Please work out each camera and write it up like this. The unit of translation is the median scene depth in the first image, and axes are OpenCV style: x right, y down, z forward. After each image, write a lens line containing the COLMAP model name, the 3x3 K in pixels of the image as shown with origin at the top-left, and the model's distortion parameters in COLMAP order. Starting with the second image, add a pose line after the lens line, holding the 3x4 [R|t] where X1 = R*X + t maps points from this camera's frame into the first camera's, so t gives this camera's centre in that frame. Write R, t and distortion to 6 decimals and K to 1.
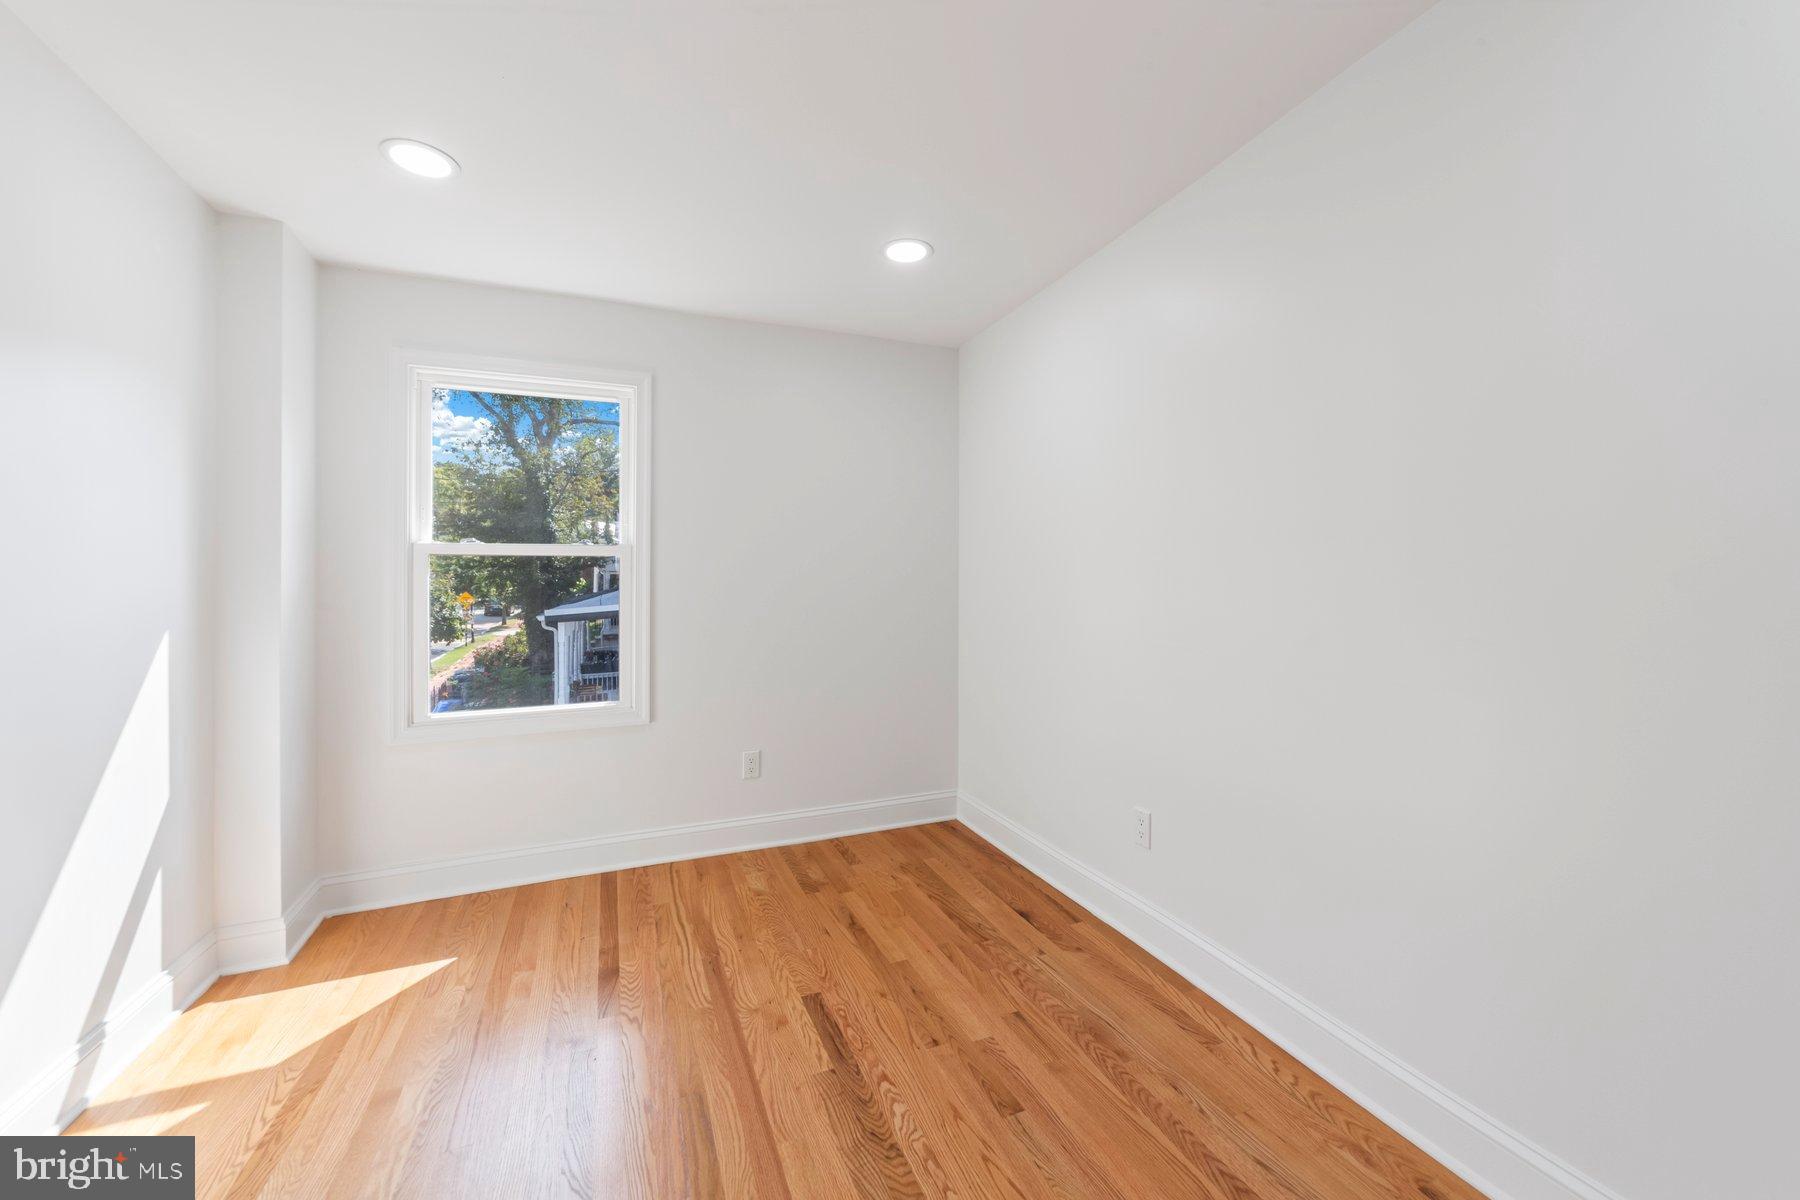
lens RADIAL K [[706.1, 0, 913.8], [0, 706.1, 564.7], [0, 0, 1]] dist [-0.018423, 0.007116]
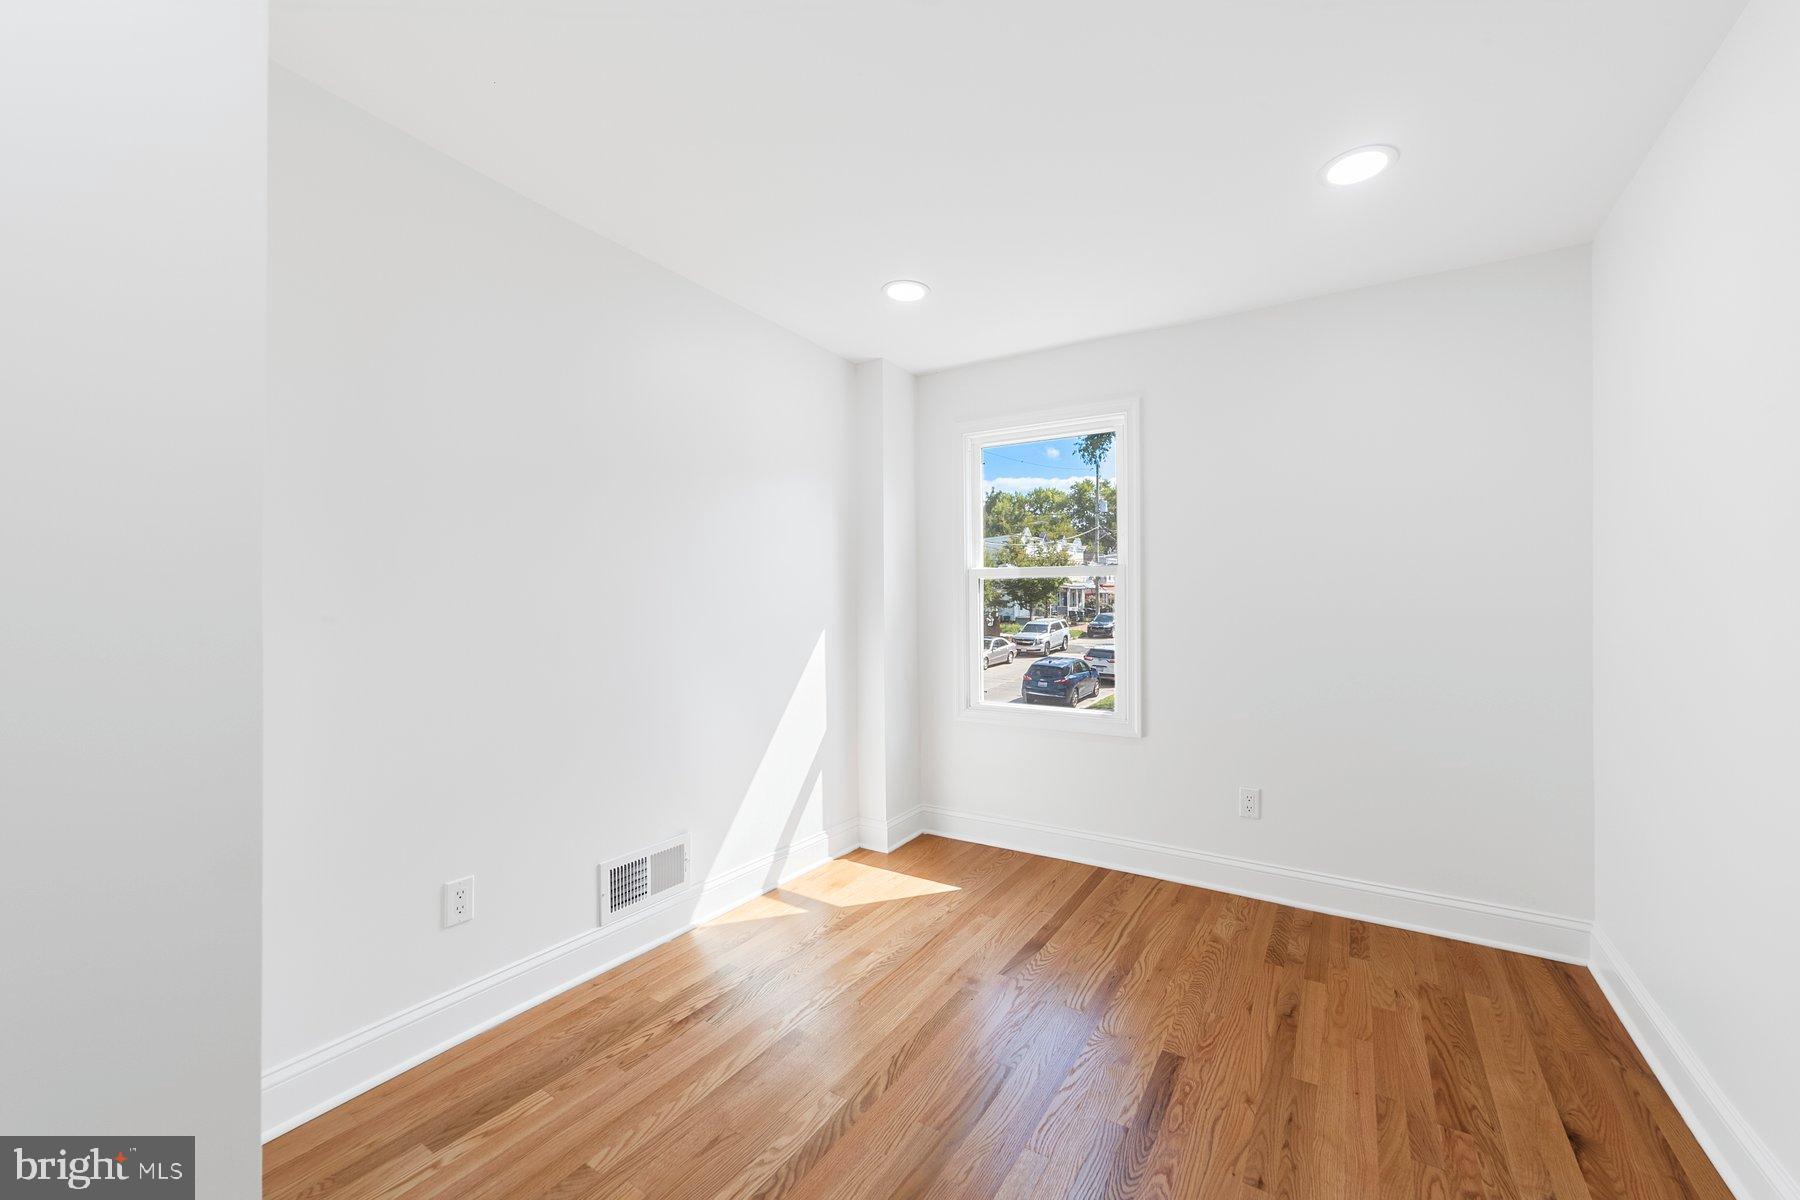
lens RADIAL K [[701.3, 0, 909.7], [0, 701.3, 597.7], [0, 0, 1]] dist [-0.020405, 0.007983]
pose [[0.564866, 0.003943, -0.825173, 0.328404], [0.014700, 0.999782, 0.014840, 0.000382], [0.825052, -0.020513, 0.564685, 0.177616]]
